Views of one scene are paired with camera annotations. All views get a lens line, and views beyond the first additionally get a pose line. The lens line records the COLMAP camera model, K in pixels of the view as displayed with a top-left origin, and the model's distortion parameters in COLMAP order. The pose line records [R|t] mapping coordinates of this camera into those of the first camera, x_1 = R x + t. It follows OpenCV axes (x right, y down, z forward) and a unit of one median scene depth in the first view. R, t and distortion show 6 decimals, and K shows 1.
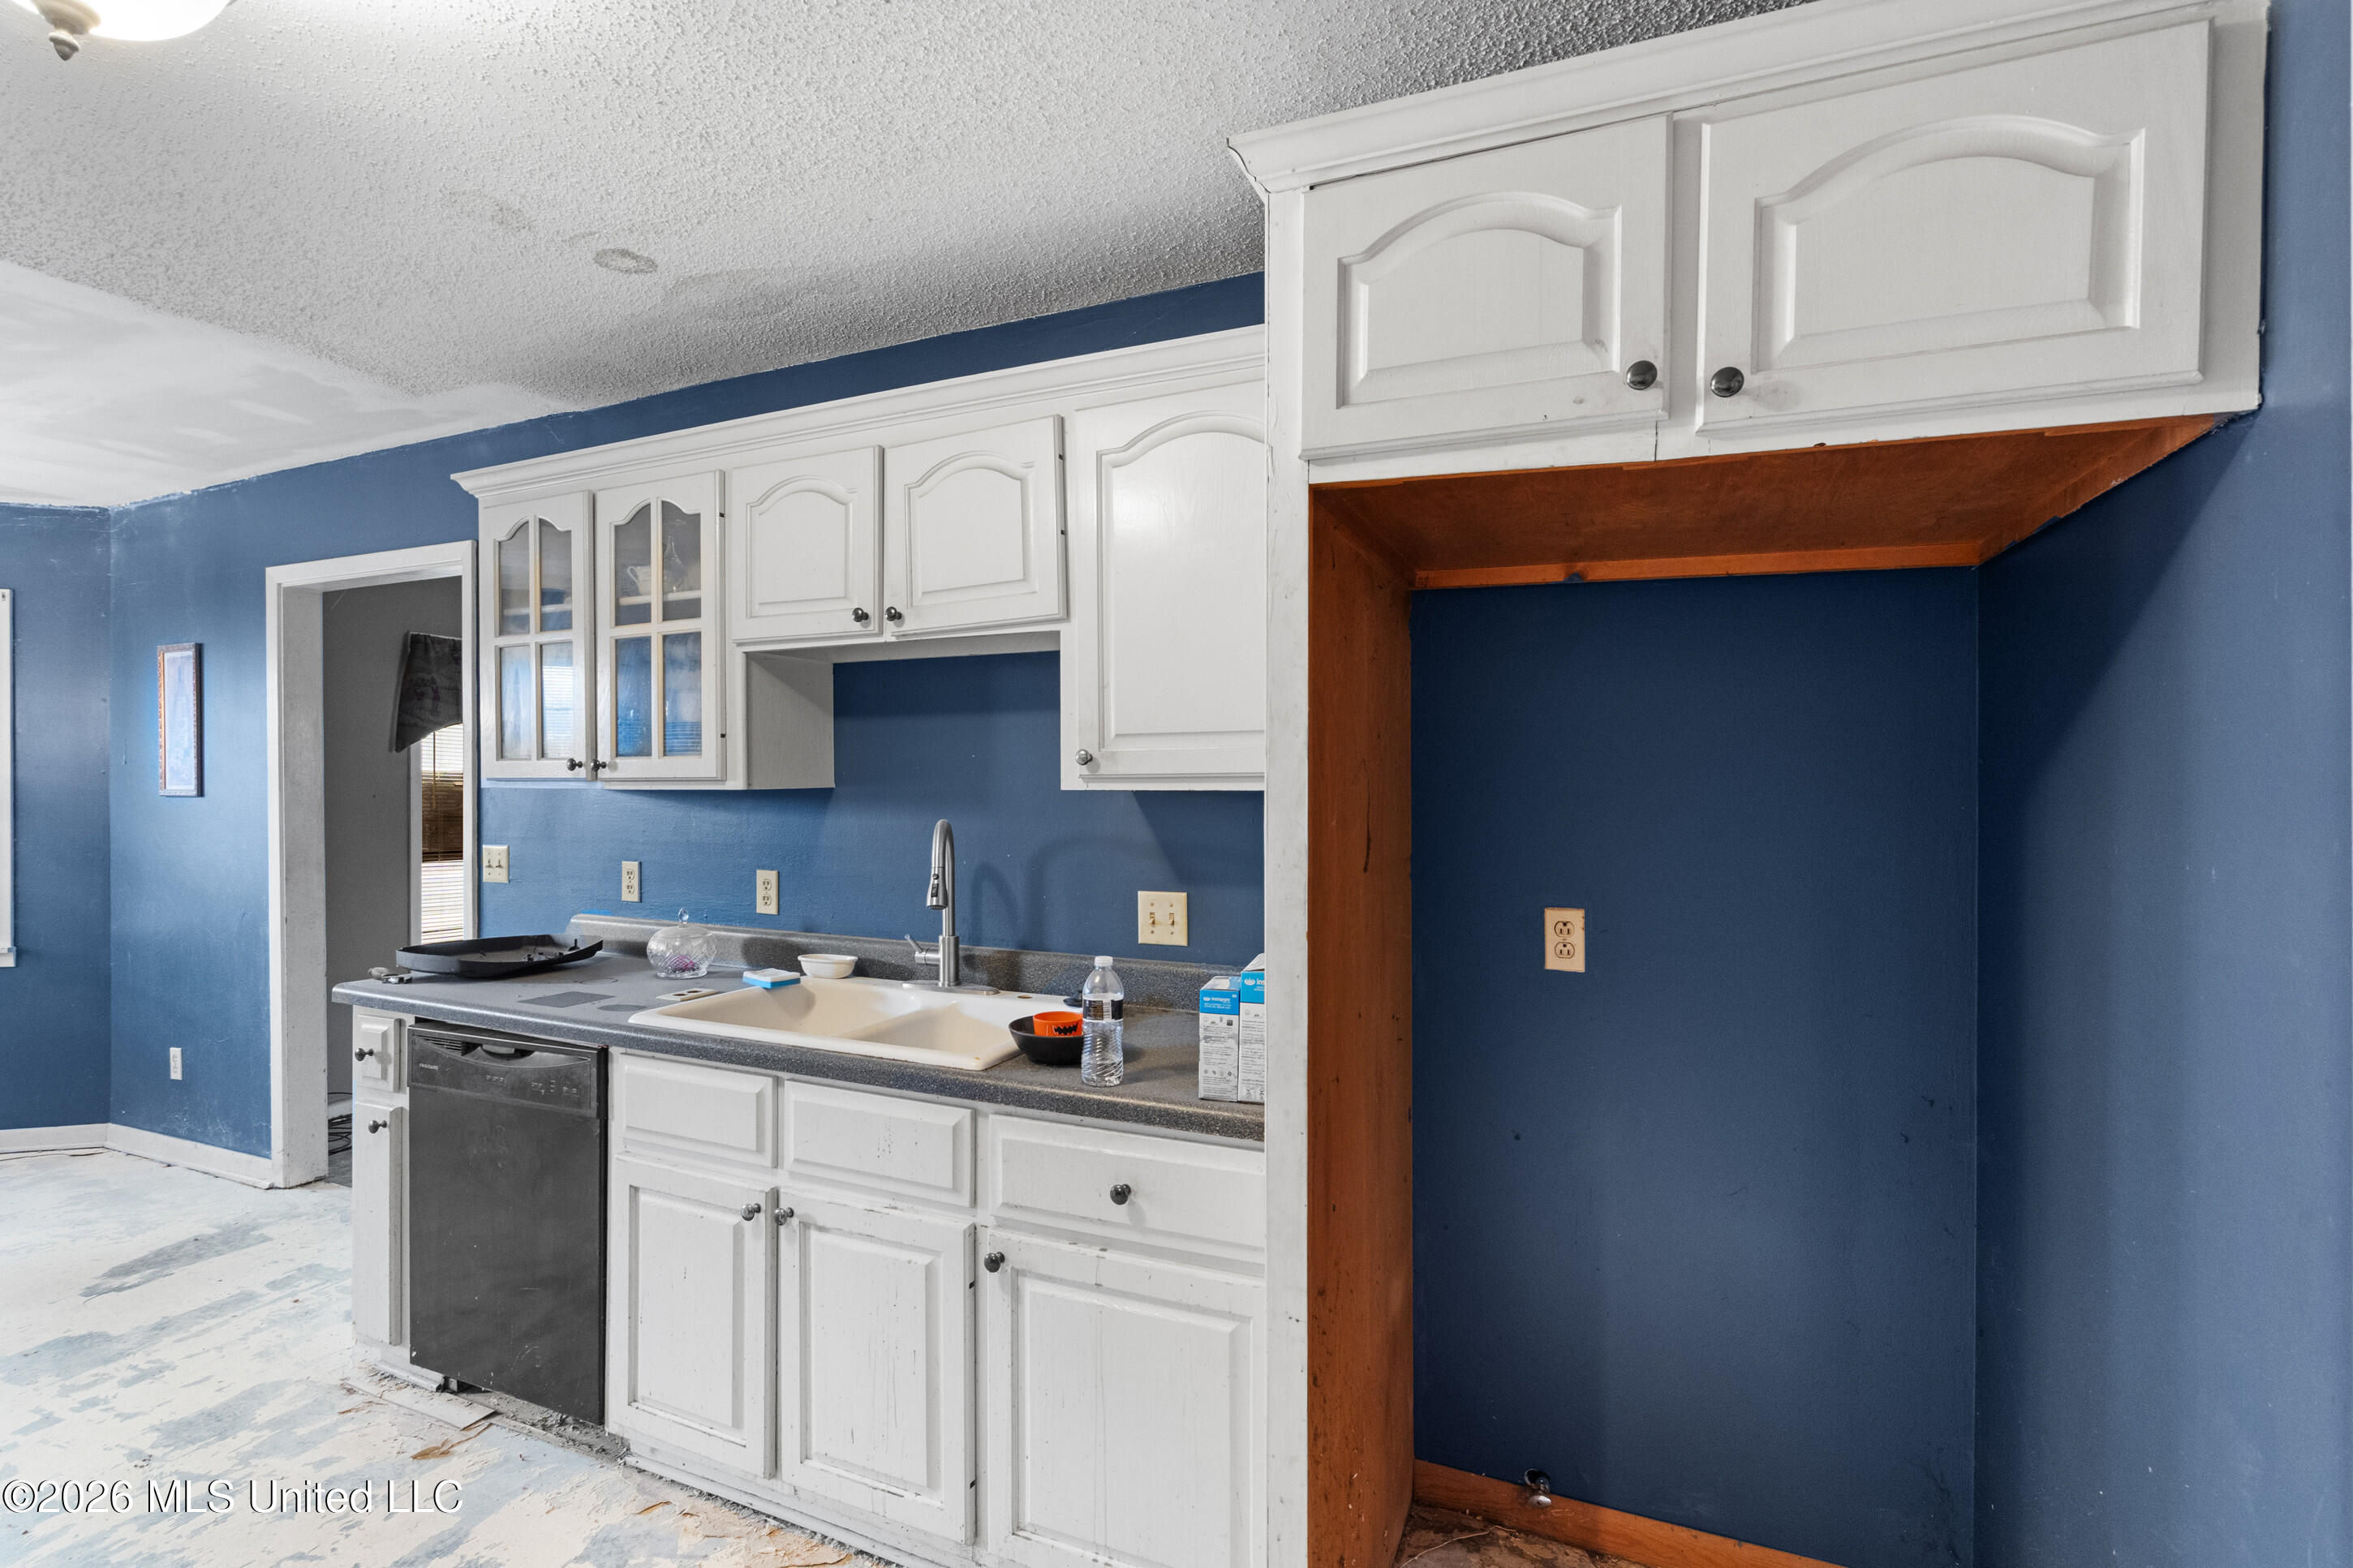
lens RADIAL K [[1070.9, 0, 1159.8], [0, 1070.9, 782.6], [0, 0, 1]] dist [-0.005612, 0.000966]
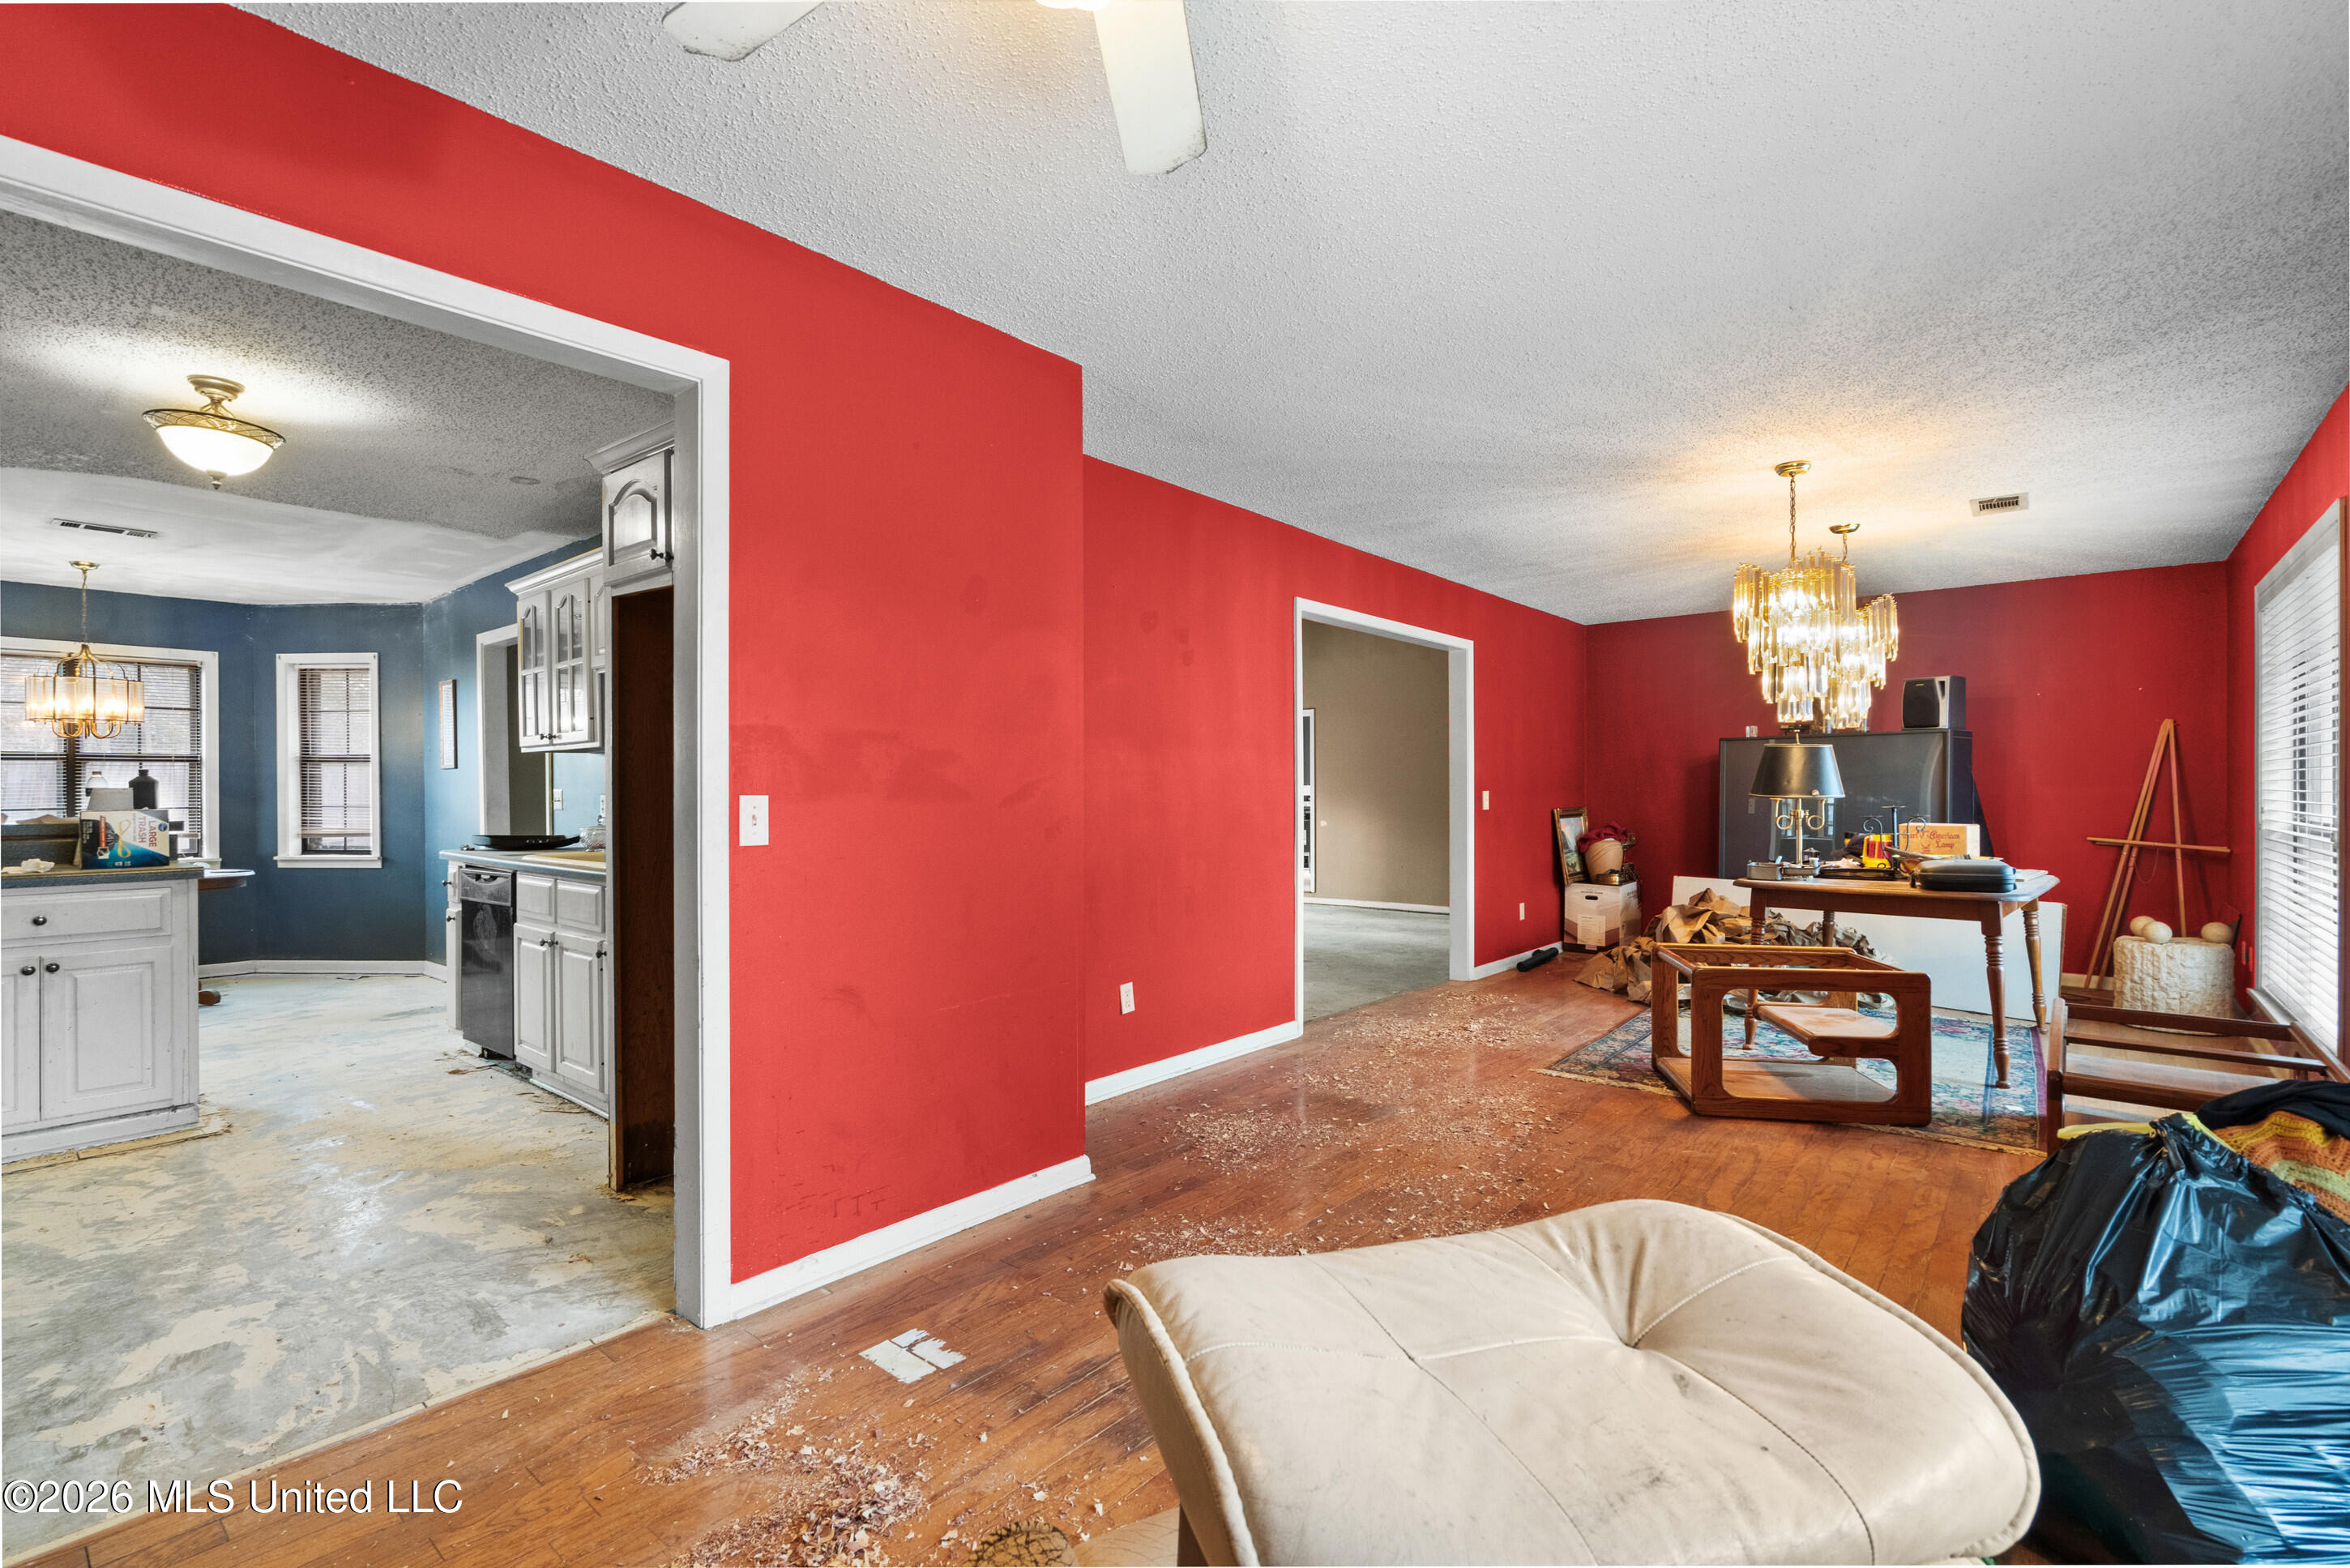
lens RADIAL K [[1069.6, 0, 1162.9], [0, 1069.6, 800.6], [0, 0, 1]] dist [-0.005612, 0.000966]
pose [[0.957793, -0.003018, -0.287444, 1.049336], [0.005355, 0.999959, 0.007345, 0.088441], [0.287410, -0.008574, 0.957769, -0.493495]]
